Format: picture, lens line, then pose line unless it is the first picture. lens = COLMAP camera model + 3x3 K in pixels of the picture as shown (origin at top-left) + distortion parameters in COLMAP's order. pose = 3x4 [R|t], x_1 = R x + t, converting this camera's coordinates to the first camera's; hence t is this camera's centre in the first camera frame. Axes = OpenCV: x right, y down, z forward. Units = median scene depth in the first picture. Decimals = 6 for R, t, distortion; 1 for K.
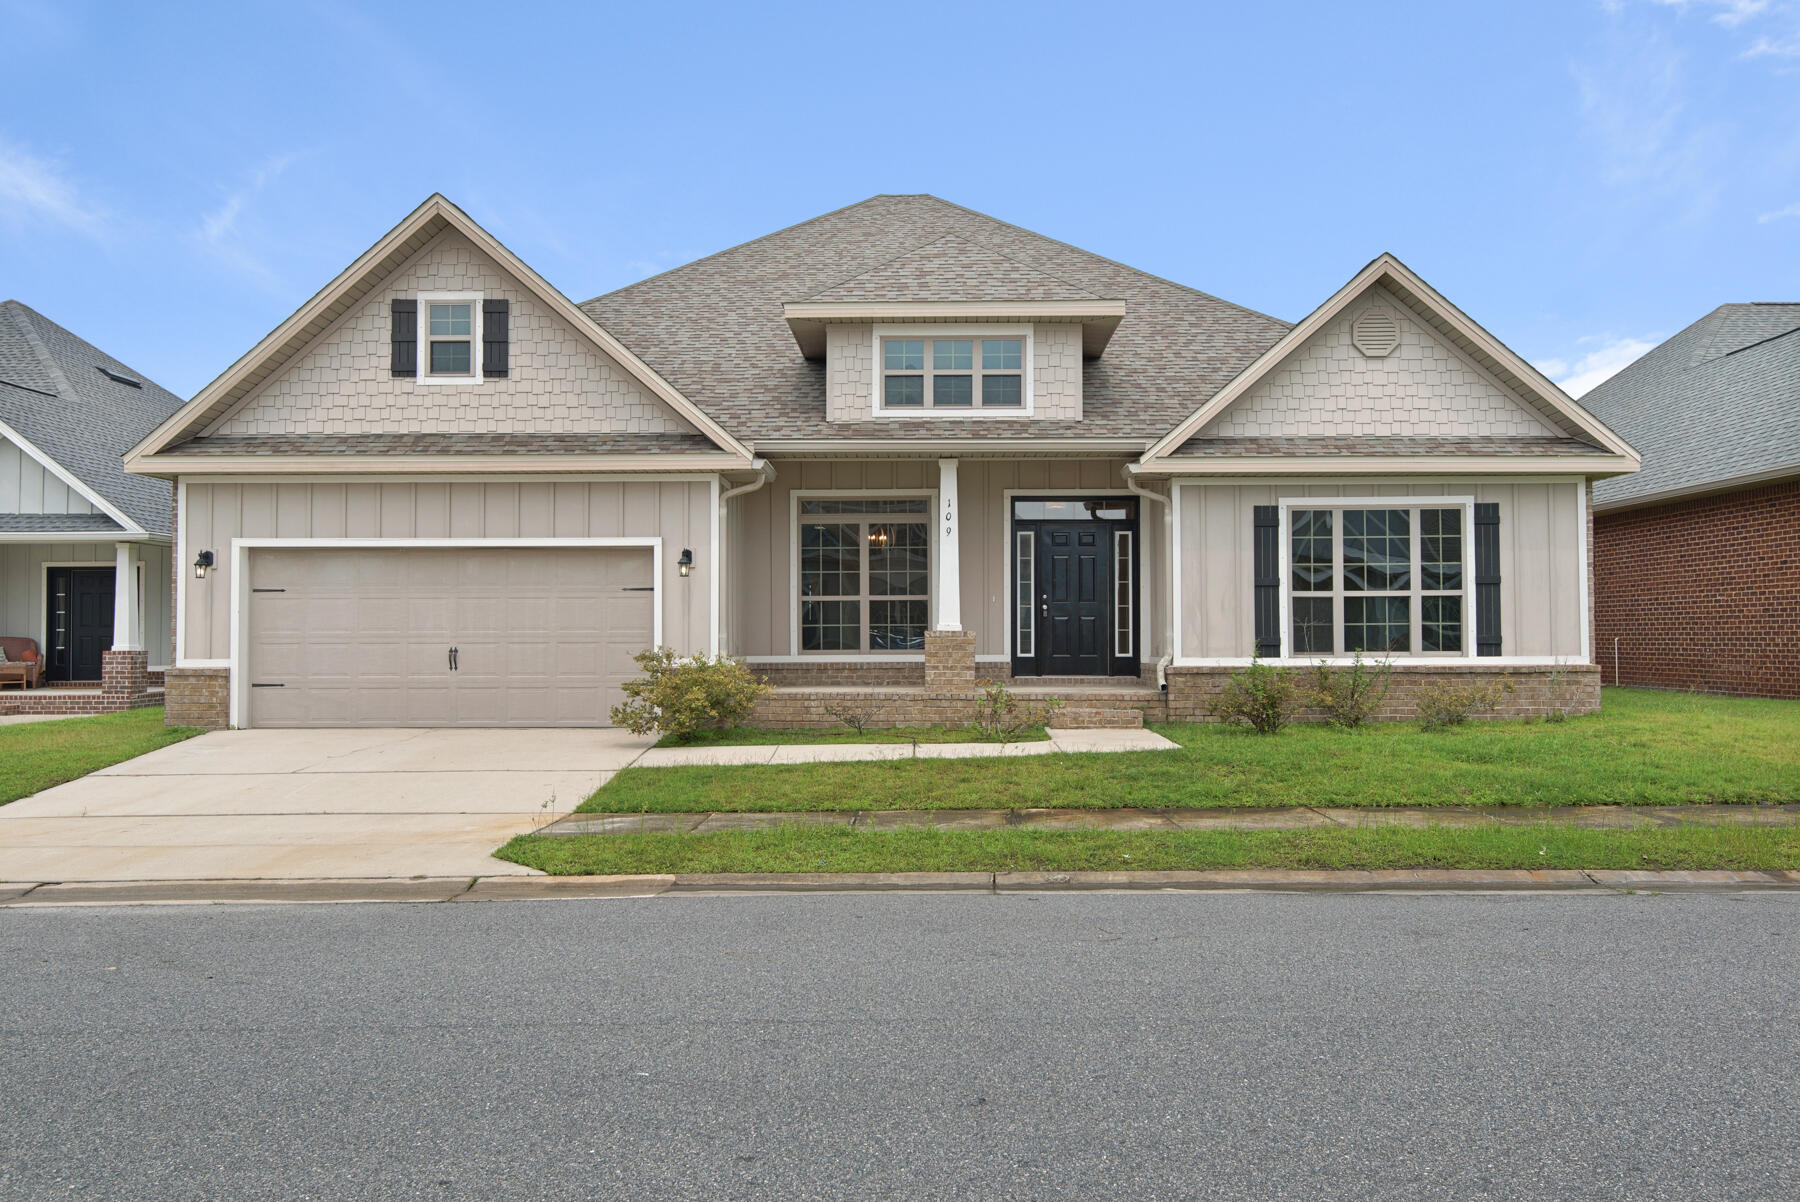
lens RADIAL K [[1380.9, 0, 900.0], [0, 1380.9, 601.0], [0, 0, 1]] dist [0.006347, -0.001138]
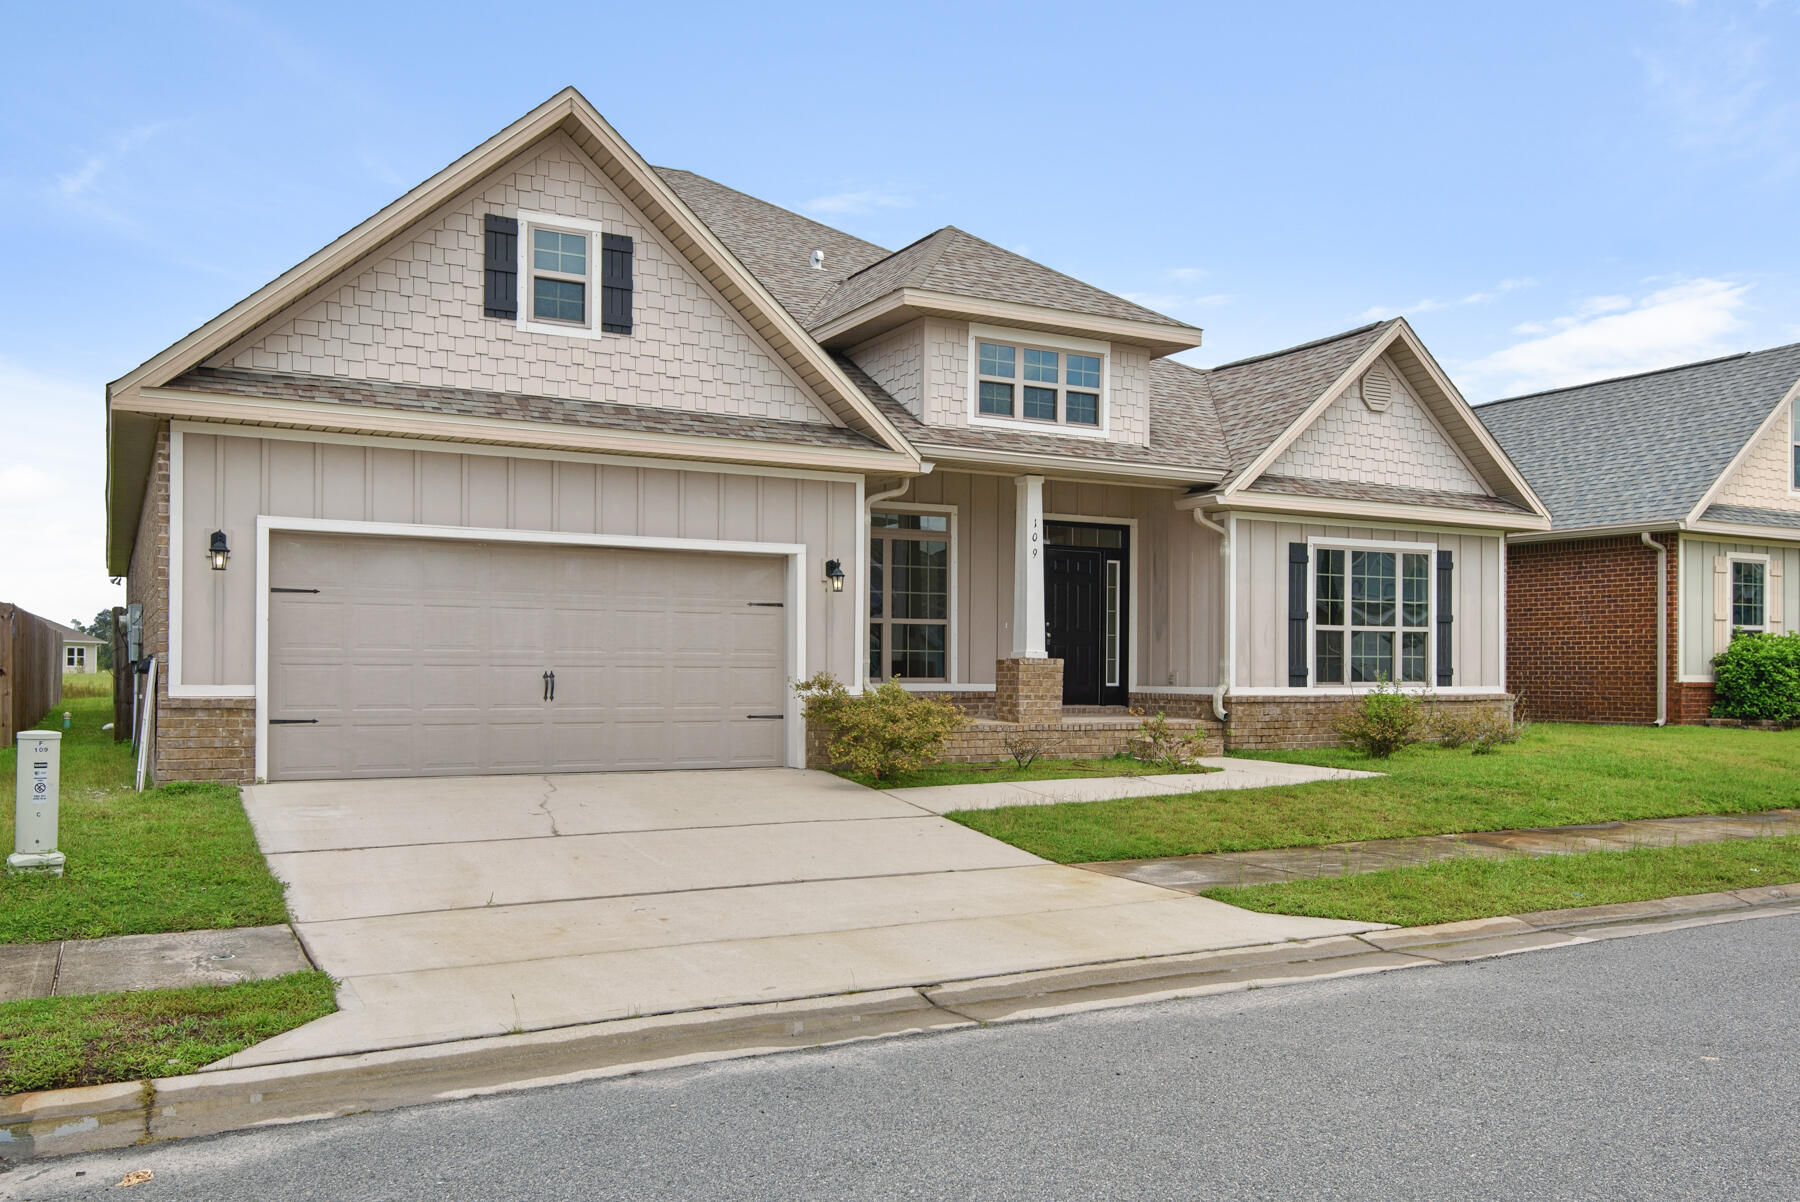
lens RADIAL K [[1427.5, 0, 899.8], [0, 1427.5, 664.4], [0, 0, 1]] dist [0.002894, 0.002851]
pose [[0.878513, 0.010183, 0.477609, -0.535488], [-0.021635, 0.999595, 0.018483, 0.010294], [-0.477227, -0.026570, 0.878378, 0.191852]]
